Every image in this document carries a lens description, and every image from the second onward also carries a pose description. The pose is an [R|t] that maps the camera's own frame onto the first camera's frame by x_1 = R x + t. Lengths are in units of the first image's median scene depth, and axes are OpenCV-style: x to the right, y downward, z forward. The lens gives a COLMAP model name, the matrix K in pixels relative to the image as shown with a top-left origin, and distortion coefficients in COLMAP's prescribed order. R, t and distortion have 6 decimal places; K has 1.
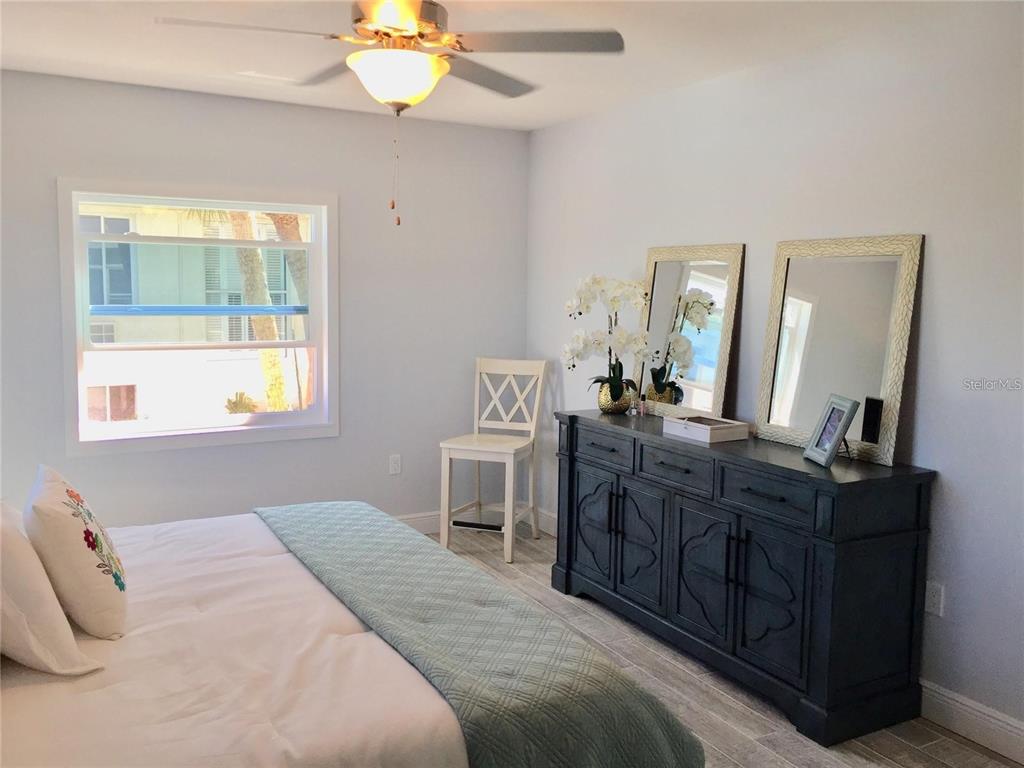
lens RADIAL K [[877.2, 0, 508.8], [0, 877.2, 382.0], [0, 0, 1]] dist [0.070429, -0.092451]
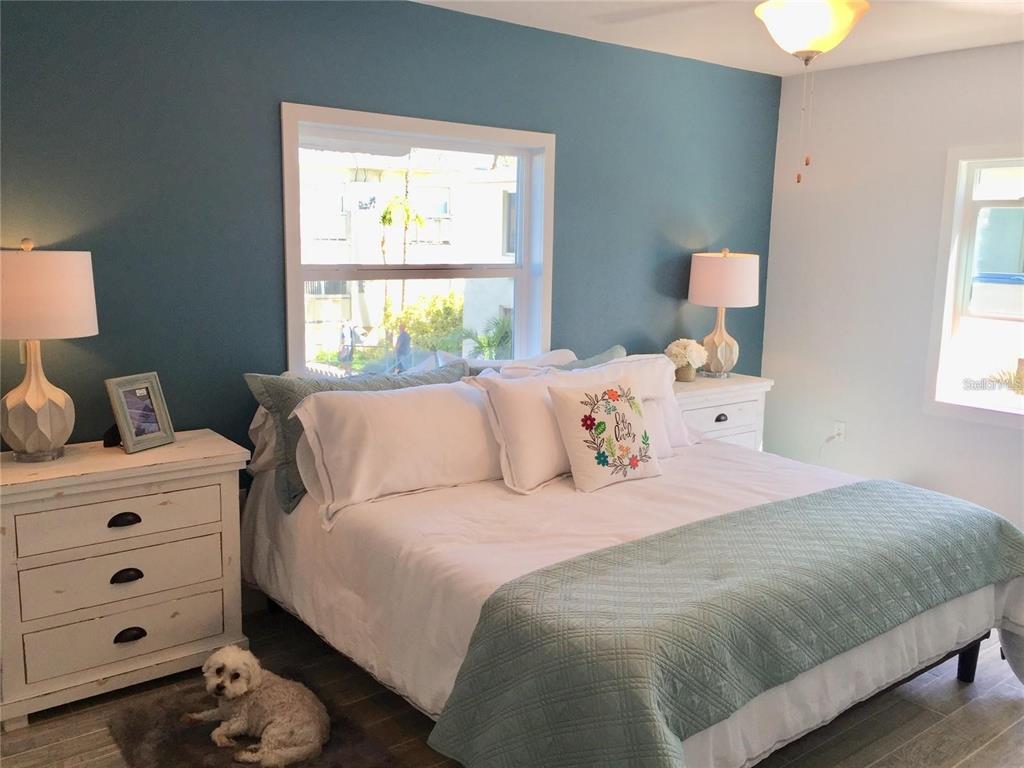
lens RADIAL K [[877.2, 0, 509.6], [0, 877.2, 384.3], [0, 0, 1]] dist [0.070429, -0.092451]
pose [[0.170609, 0.154536, -0.973145, 0.803216], [-0.124763, 0.983064, 0.134238, -0.054163], [0.977408, 0.098510, 0.187000, 0.544402]]
